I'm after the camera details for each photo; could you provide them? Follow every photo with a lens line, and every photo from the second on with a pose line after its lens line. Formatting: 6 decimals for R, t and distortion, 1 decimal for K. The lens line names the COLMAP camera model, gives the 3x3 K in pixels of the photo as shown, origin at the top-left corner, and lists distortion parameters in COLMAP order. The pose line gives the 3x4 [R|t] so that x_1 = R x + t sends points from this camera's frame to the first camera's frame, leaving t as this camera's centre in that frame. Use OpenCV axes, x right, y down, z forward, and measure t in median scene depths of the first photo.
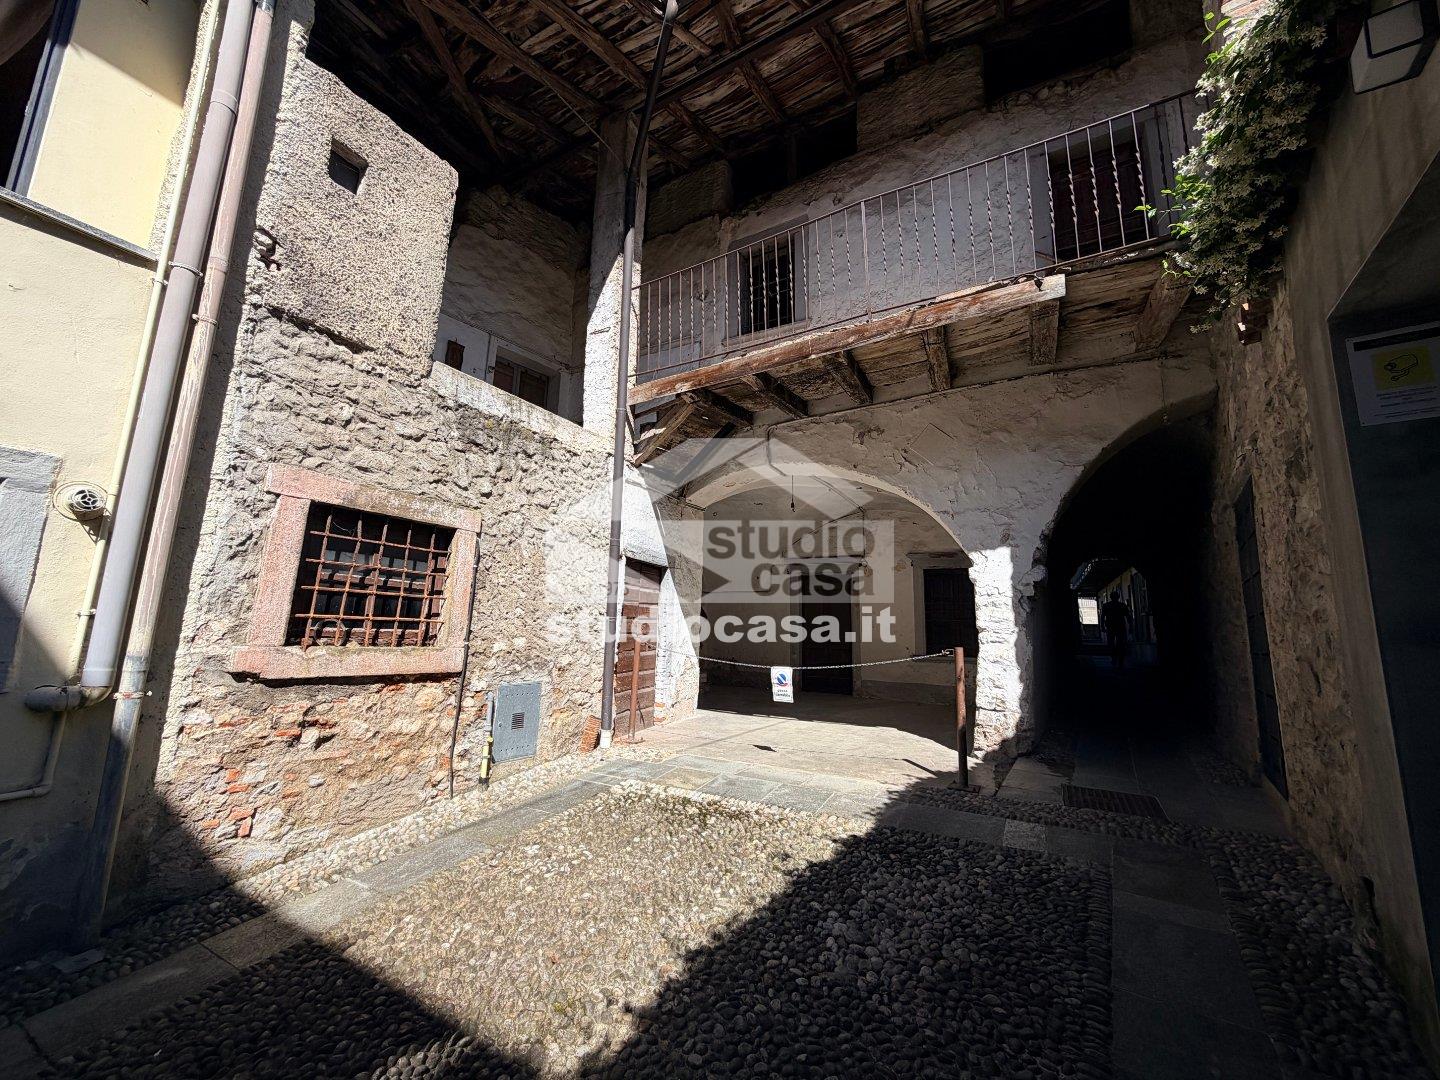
lens RADIAL K [[578.8, 0, 720.7], [0, 578.8, 535.4], [0, 0, 1]] dist [-0.001253, 0.000574]
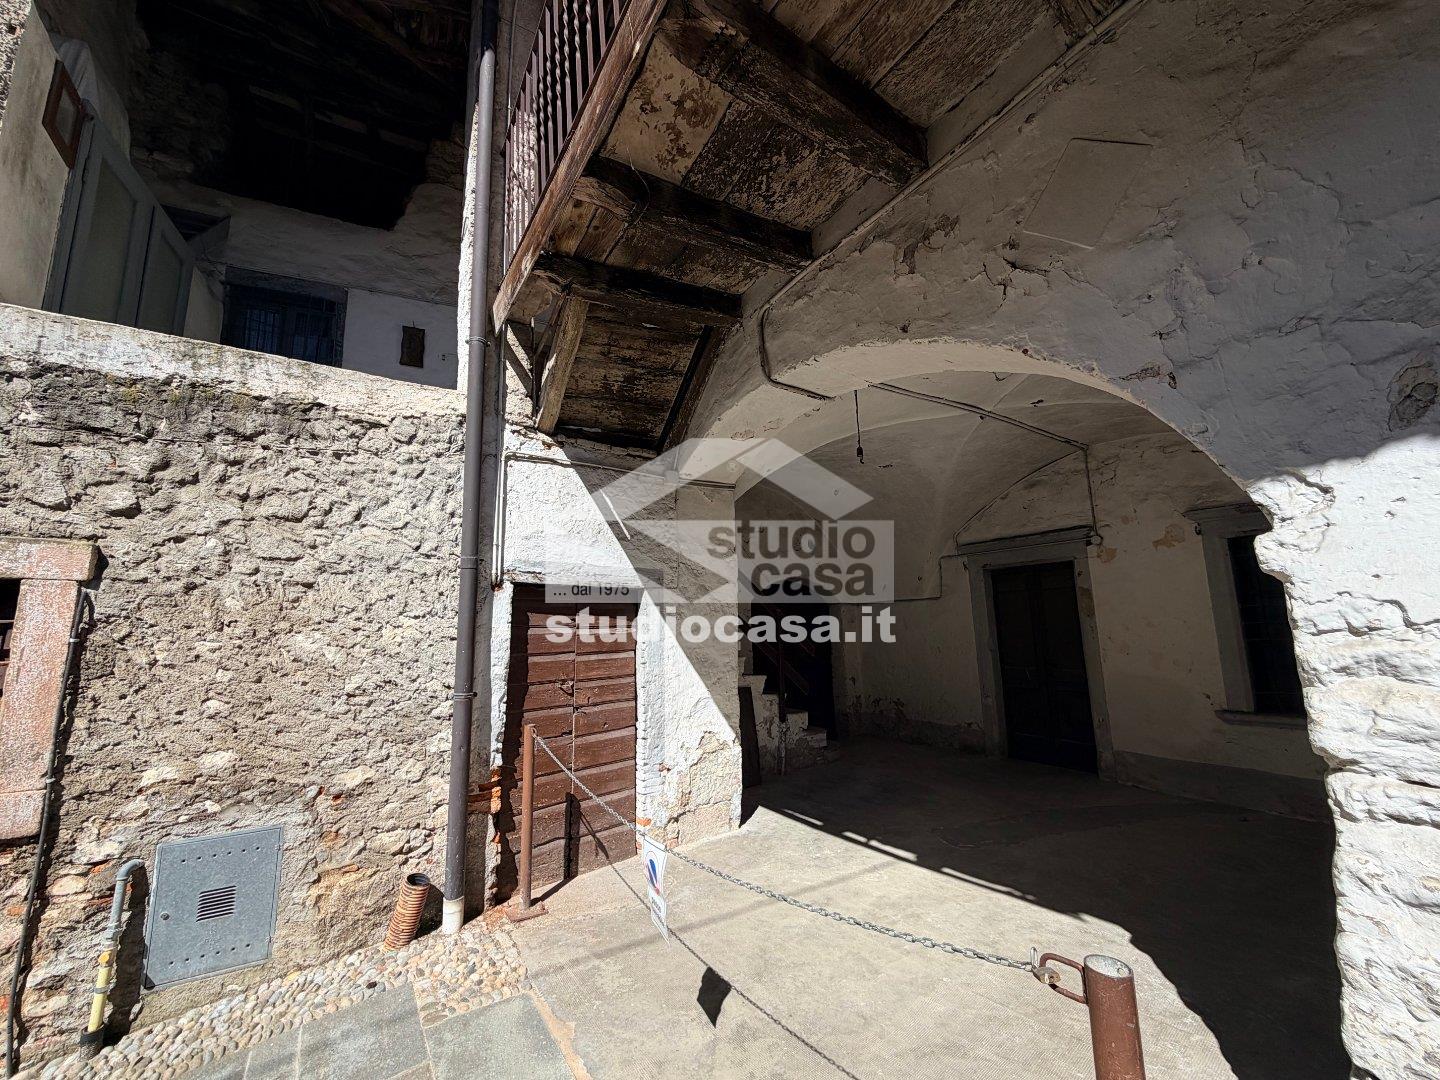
lens RADIAL K [[578.8, 0, 715.9], [0, 578.8, 538.3], [0, 0, 1]] dist [-0.001253, 0.000574]
pose [[0.887042, -0.114906, -0.447162, 0.350289], [0.116483, 0.992901, -0.024073, 0.035910], [0.446754, -0.030733, 0.894129, 0.681183]]
